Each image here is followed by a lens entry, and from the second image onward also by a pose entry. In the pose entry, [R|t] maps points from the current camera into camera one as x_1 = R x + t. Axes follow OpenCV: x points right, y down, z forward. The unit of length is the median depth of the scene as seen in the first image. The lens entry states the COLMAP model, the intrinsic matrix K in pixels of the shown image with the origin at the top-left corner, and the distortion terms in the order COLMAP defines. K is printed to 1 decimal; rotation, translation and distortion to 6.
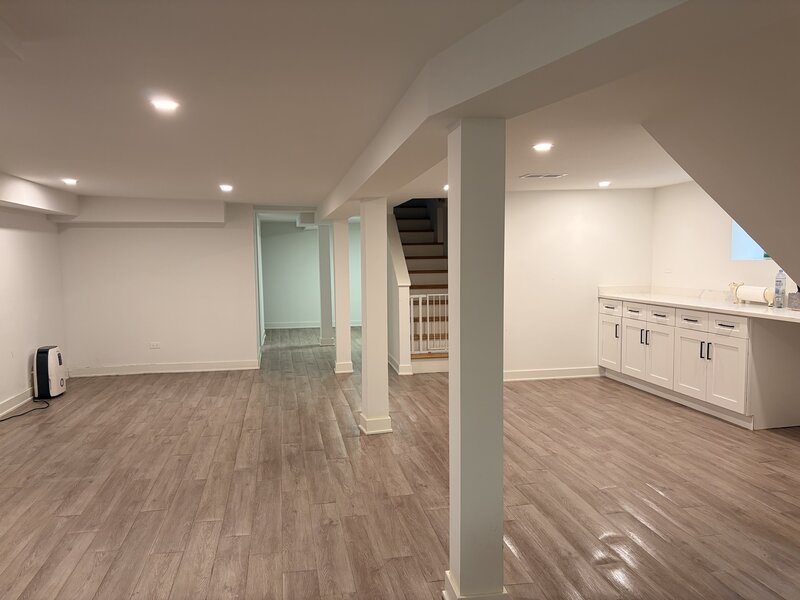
lens RADIAL K [[599.2, 0, 396.3], [0, 599.2, 299.6], [0, 0, 1]] dist [0.073453, -0.086495]
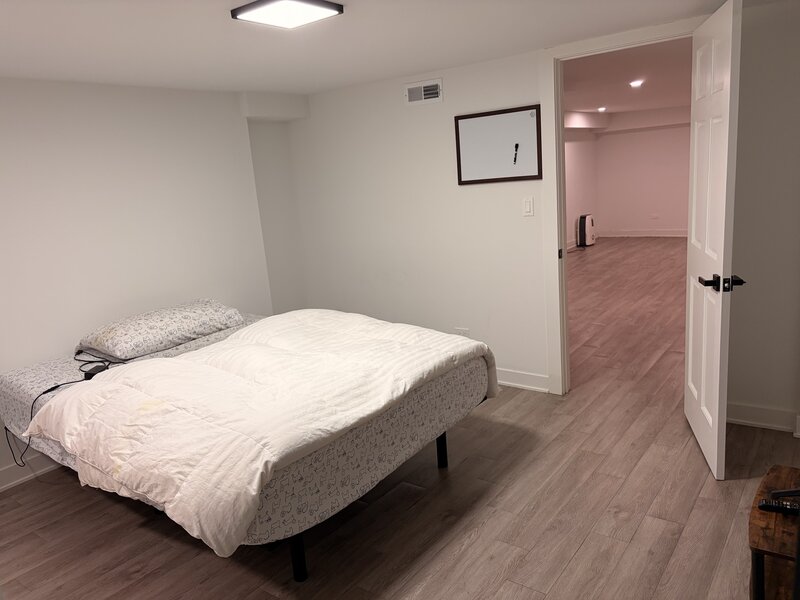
lens RADIAL K [[599.2, 0, 396.3], [0, 599.2, 299.6], [0, 0, 1]] dist [0.073453, -0.086495]
pose [[0.672111, 0.116388, -0.731246, 0.397384], [0.016671, 0.984940, 0.172090, 0.021013], [0.740263, -0.127855, 0.660049, -0.637022]]
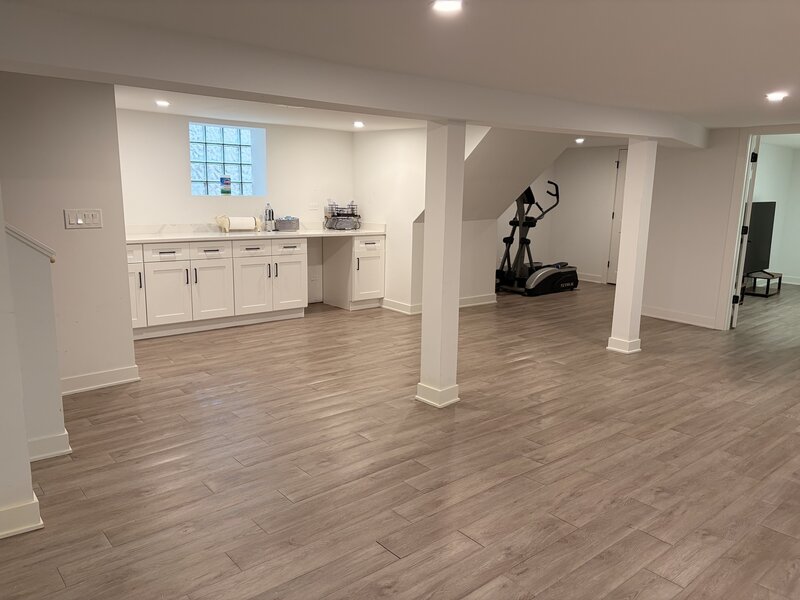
lens RADIAL K [[599.2, 0, 396.3], [0, 599.2, 299.6], [0, 0, 1]] dist [0.073453, -0.086495]
pose [[-0.486167, -0.150290, 0.860845, -0.760453], [0.050350, 0.978646, 0.199291, -0.100146], [-0.872414, 0.140232, -0.468219, 1.520178]]
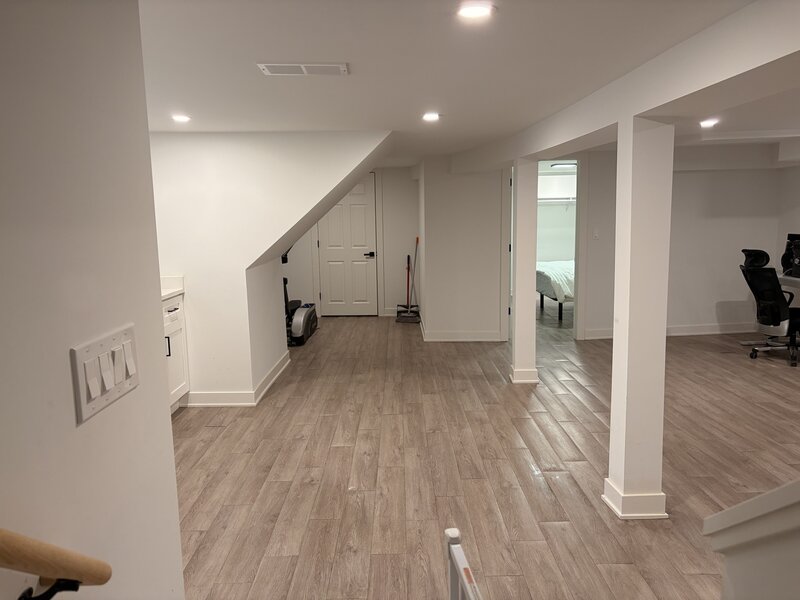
lens RADIAL K [[599.2, 0, 396.3], [0, 599.2, 299.6], [0, 0, 1]] dist [0.073453, -0.086495]
pose [[-0.981245, 0.008170, 0.192590, 0.086604], [0.048093, 0.977883, 0.203549, -0.132911], [-0.186667, 0.208994, -0.959936, 1.690156]]
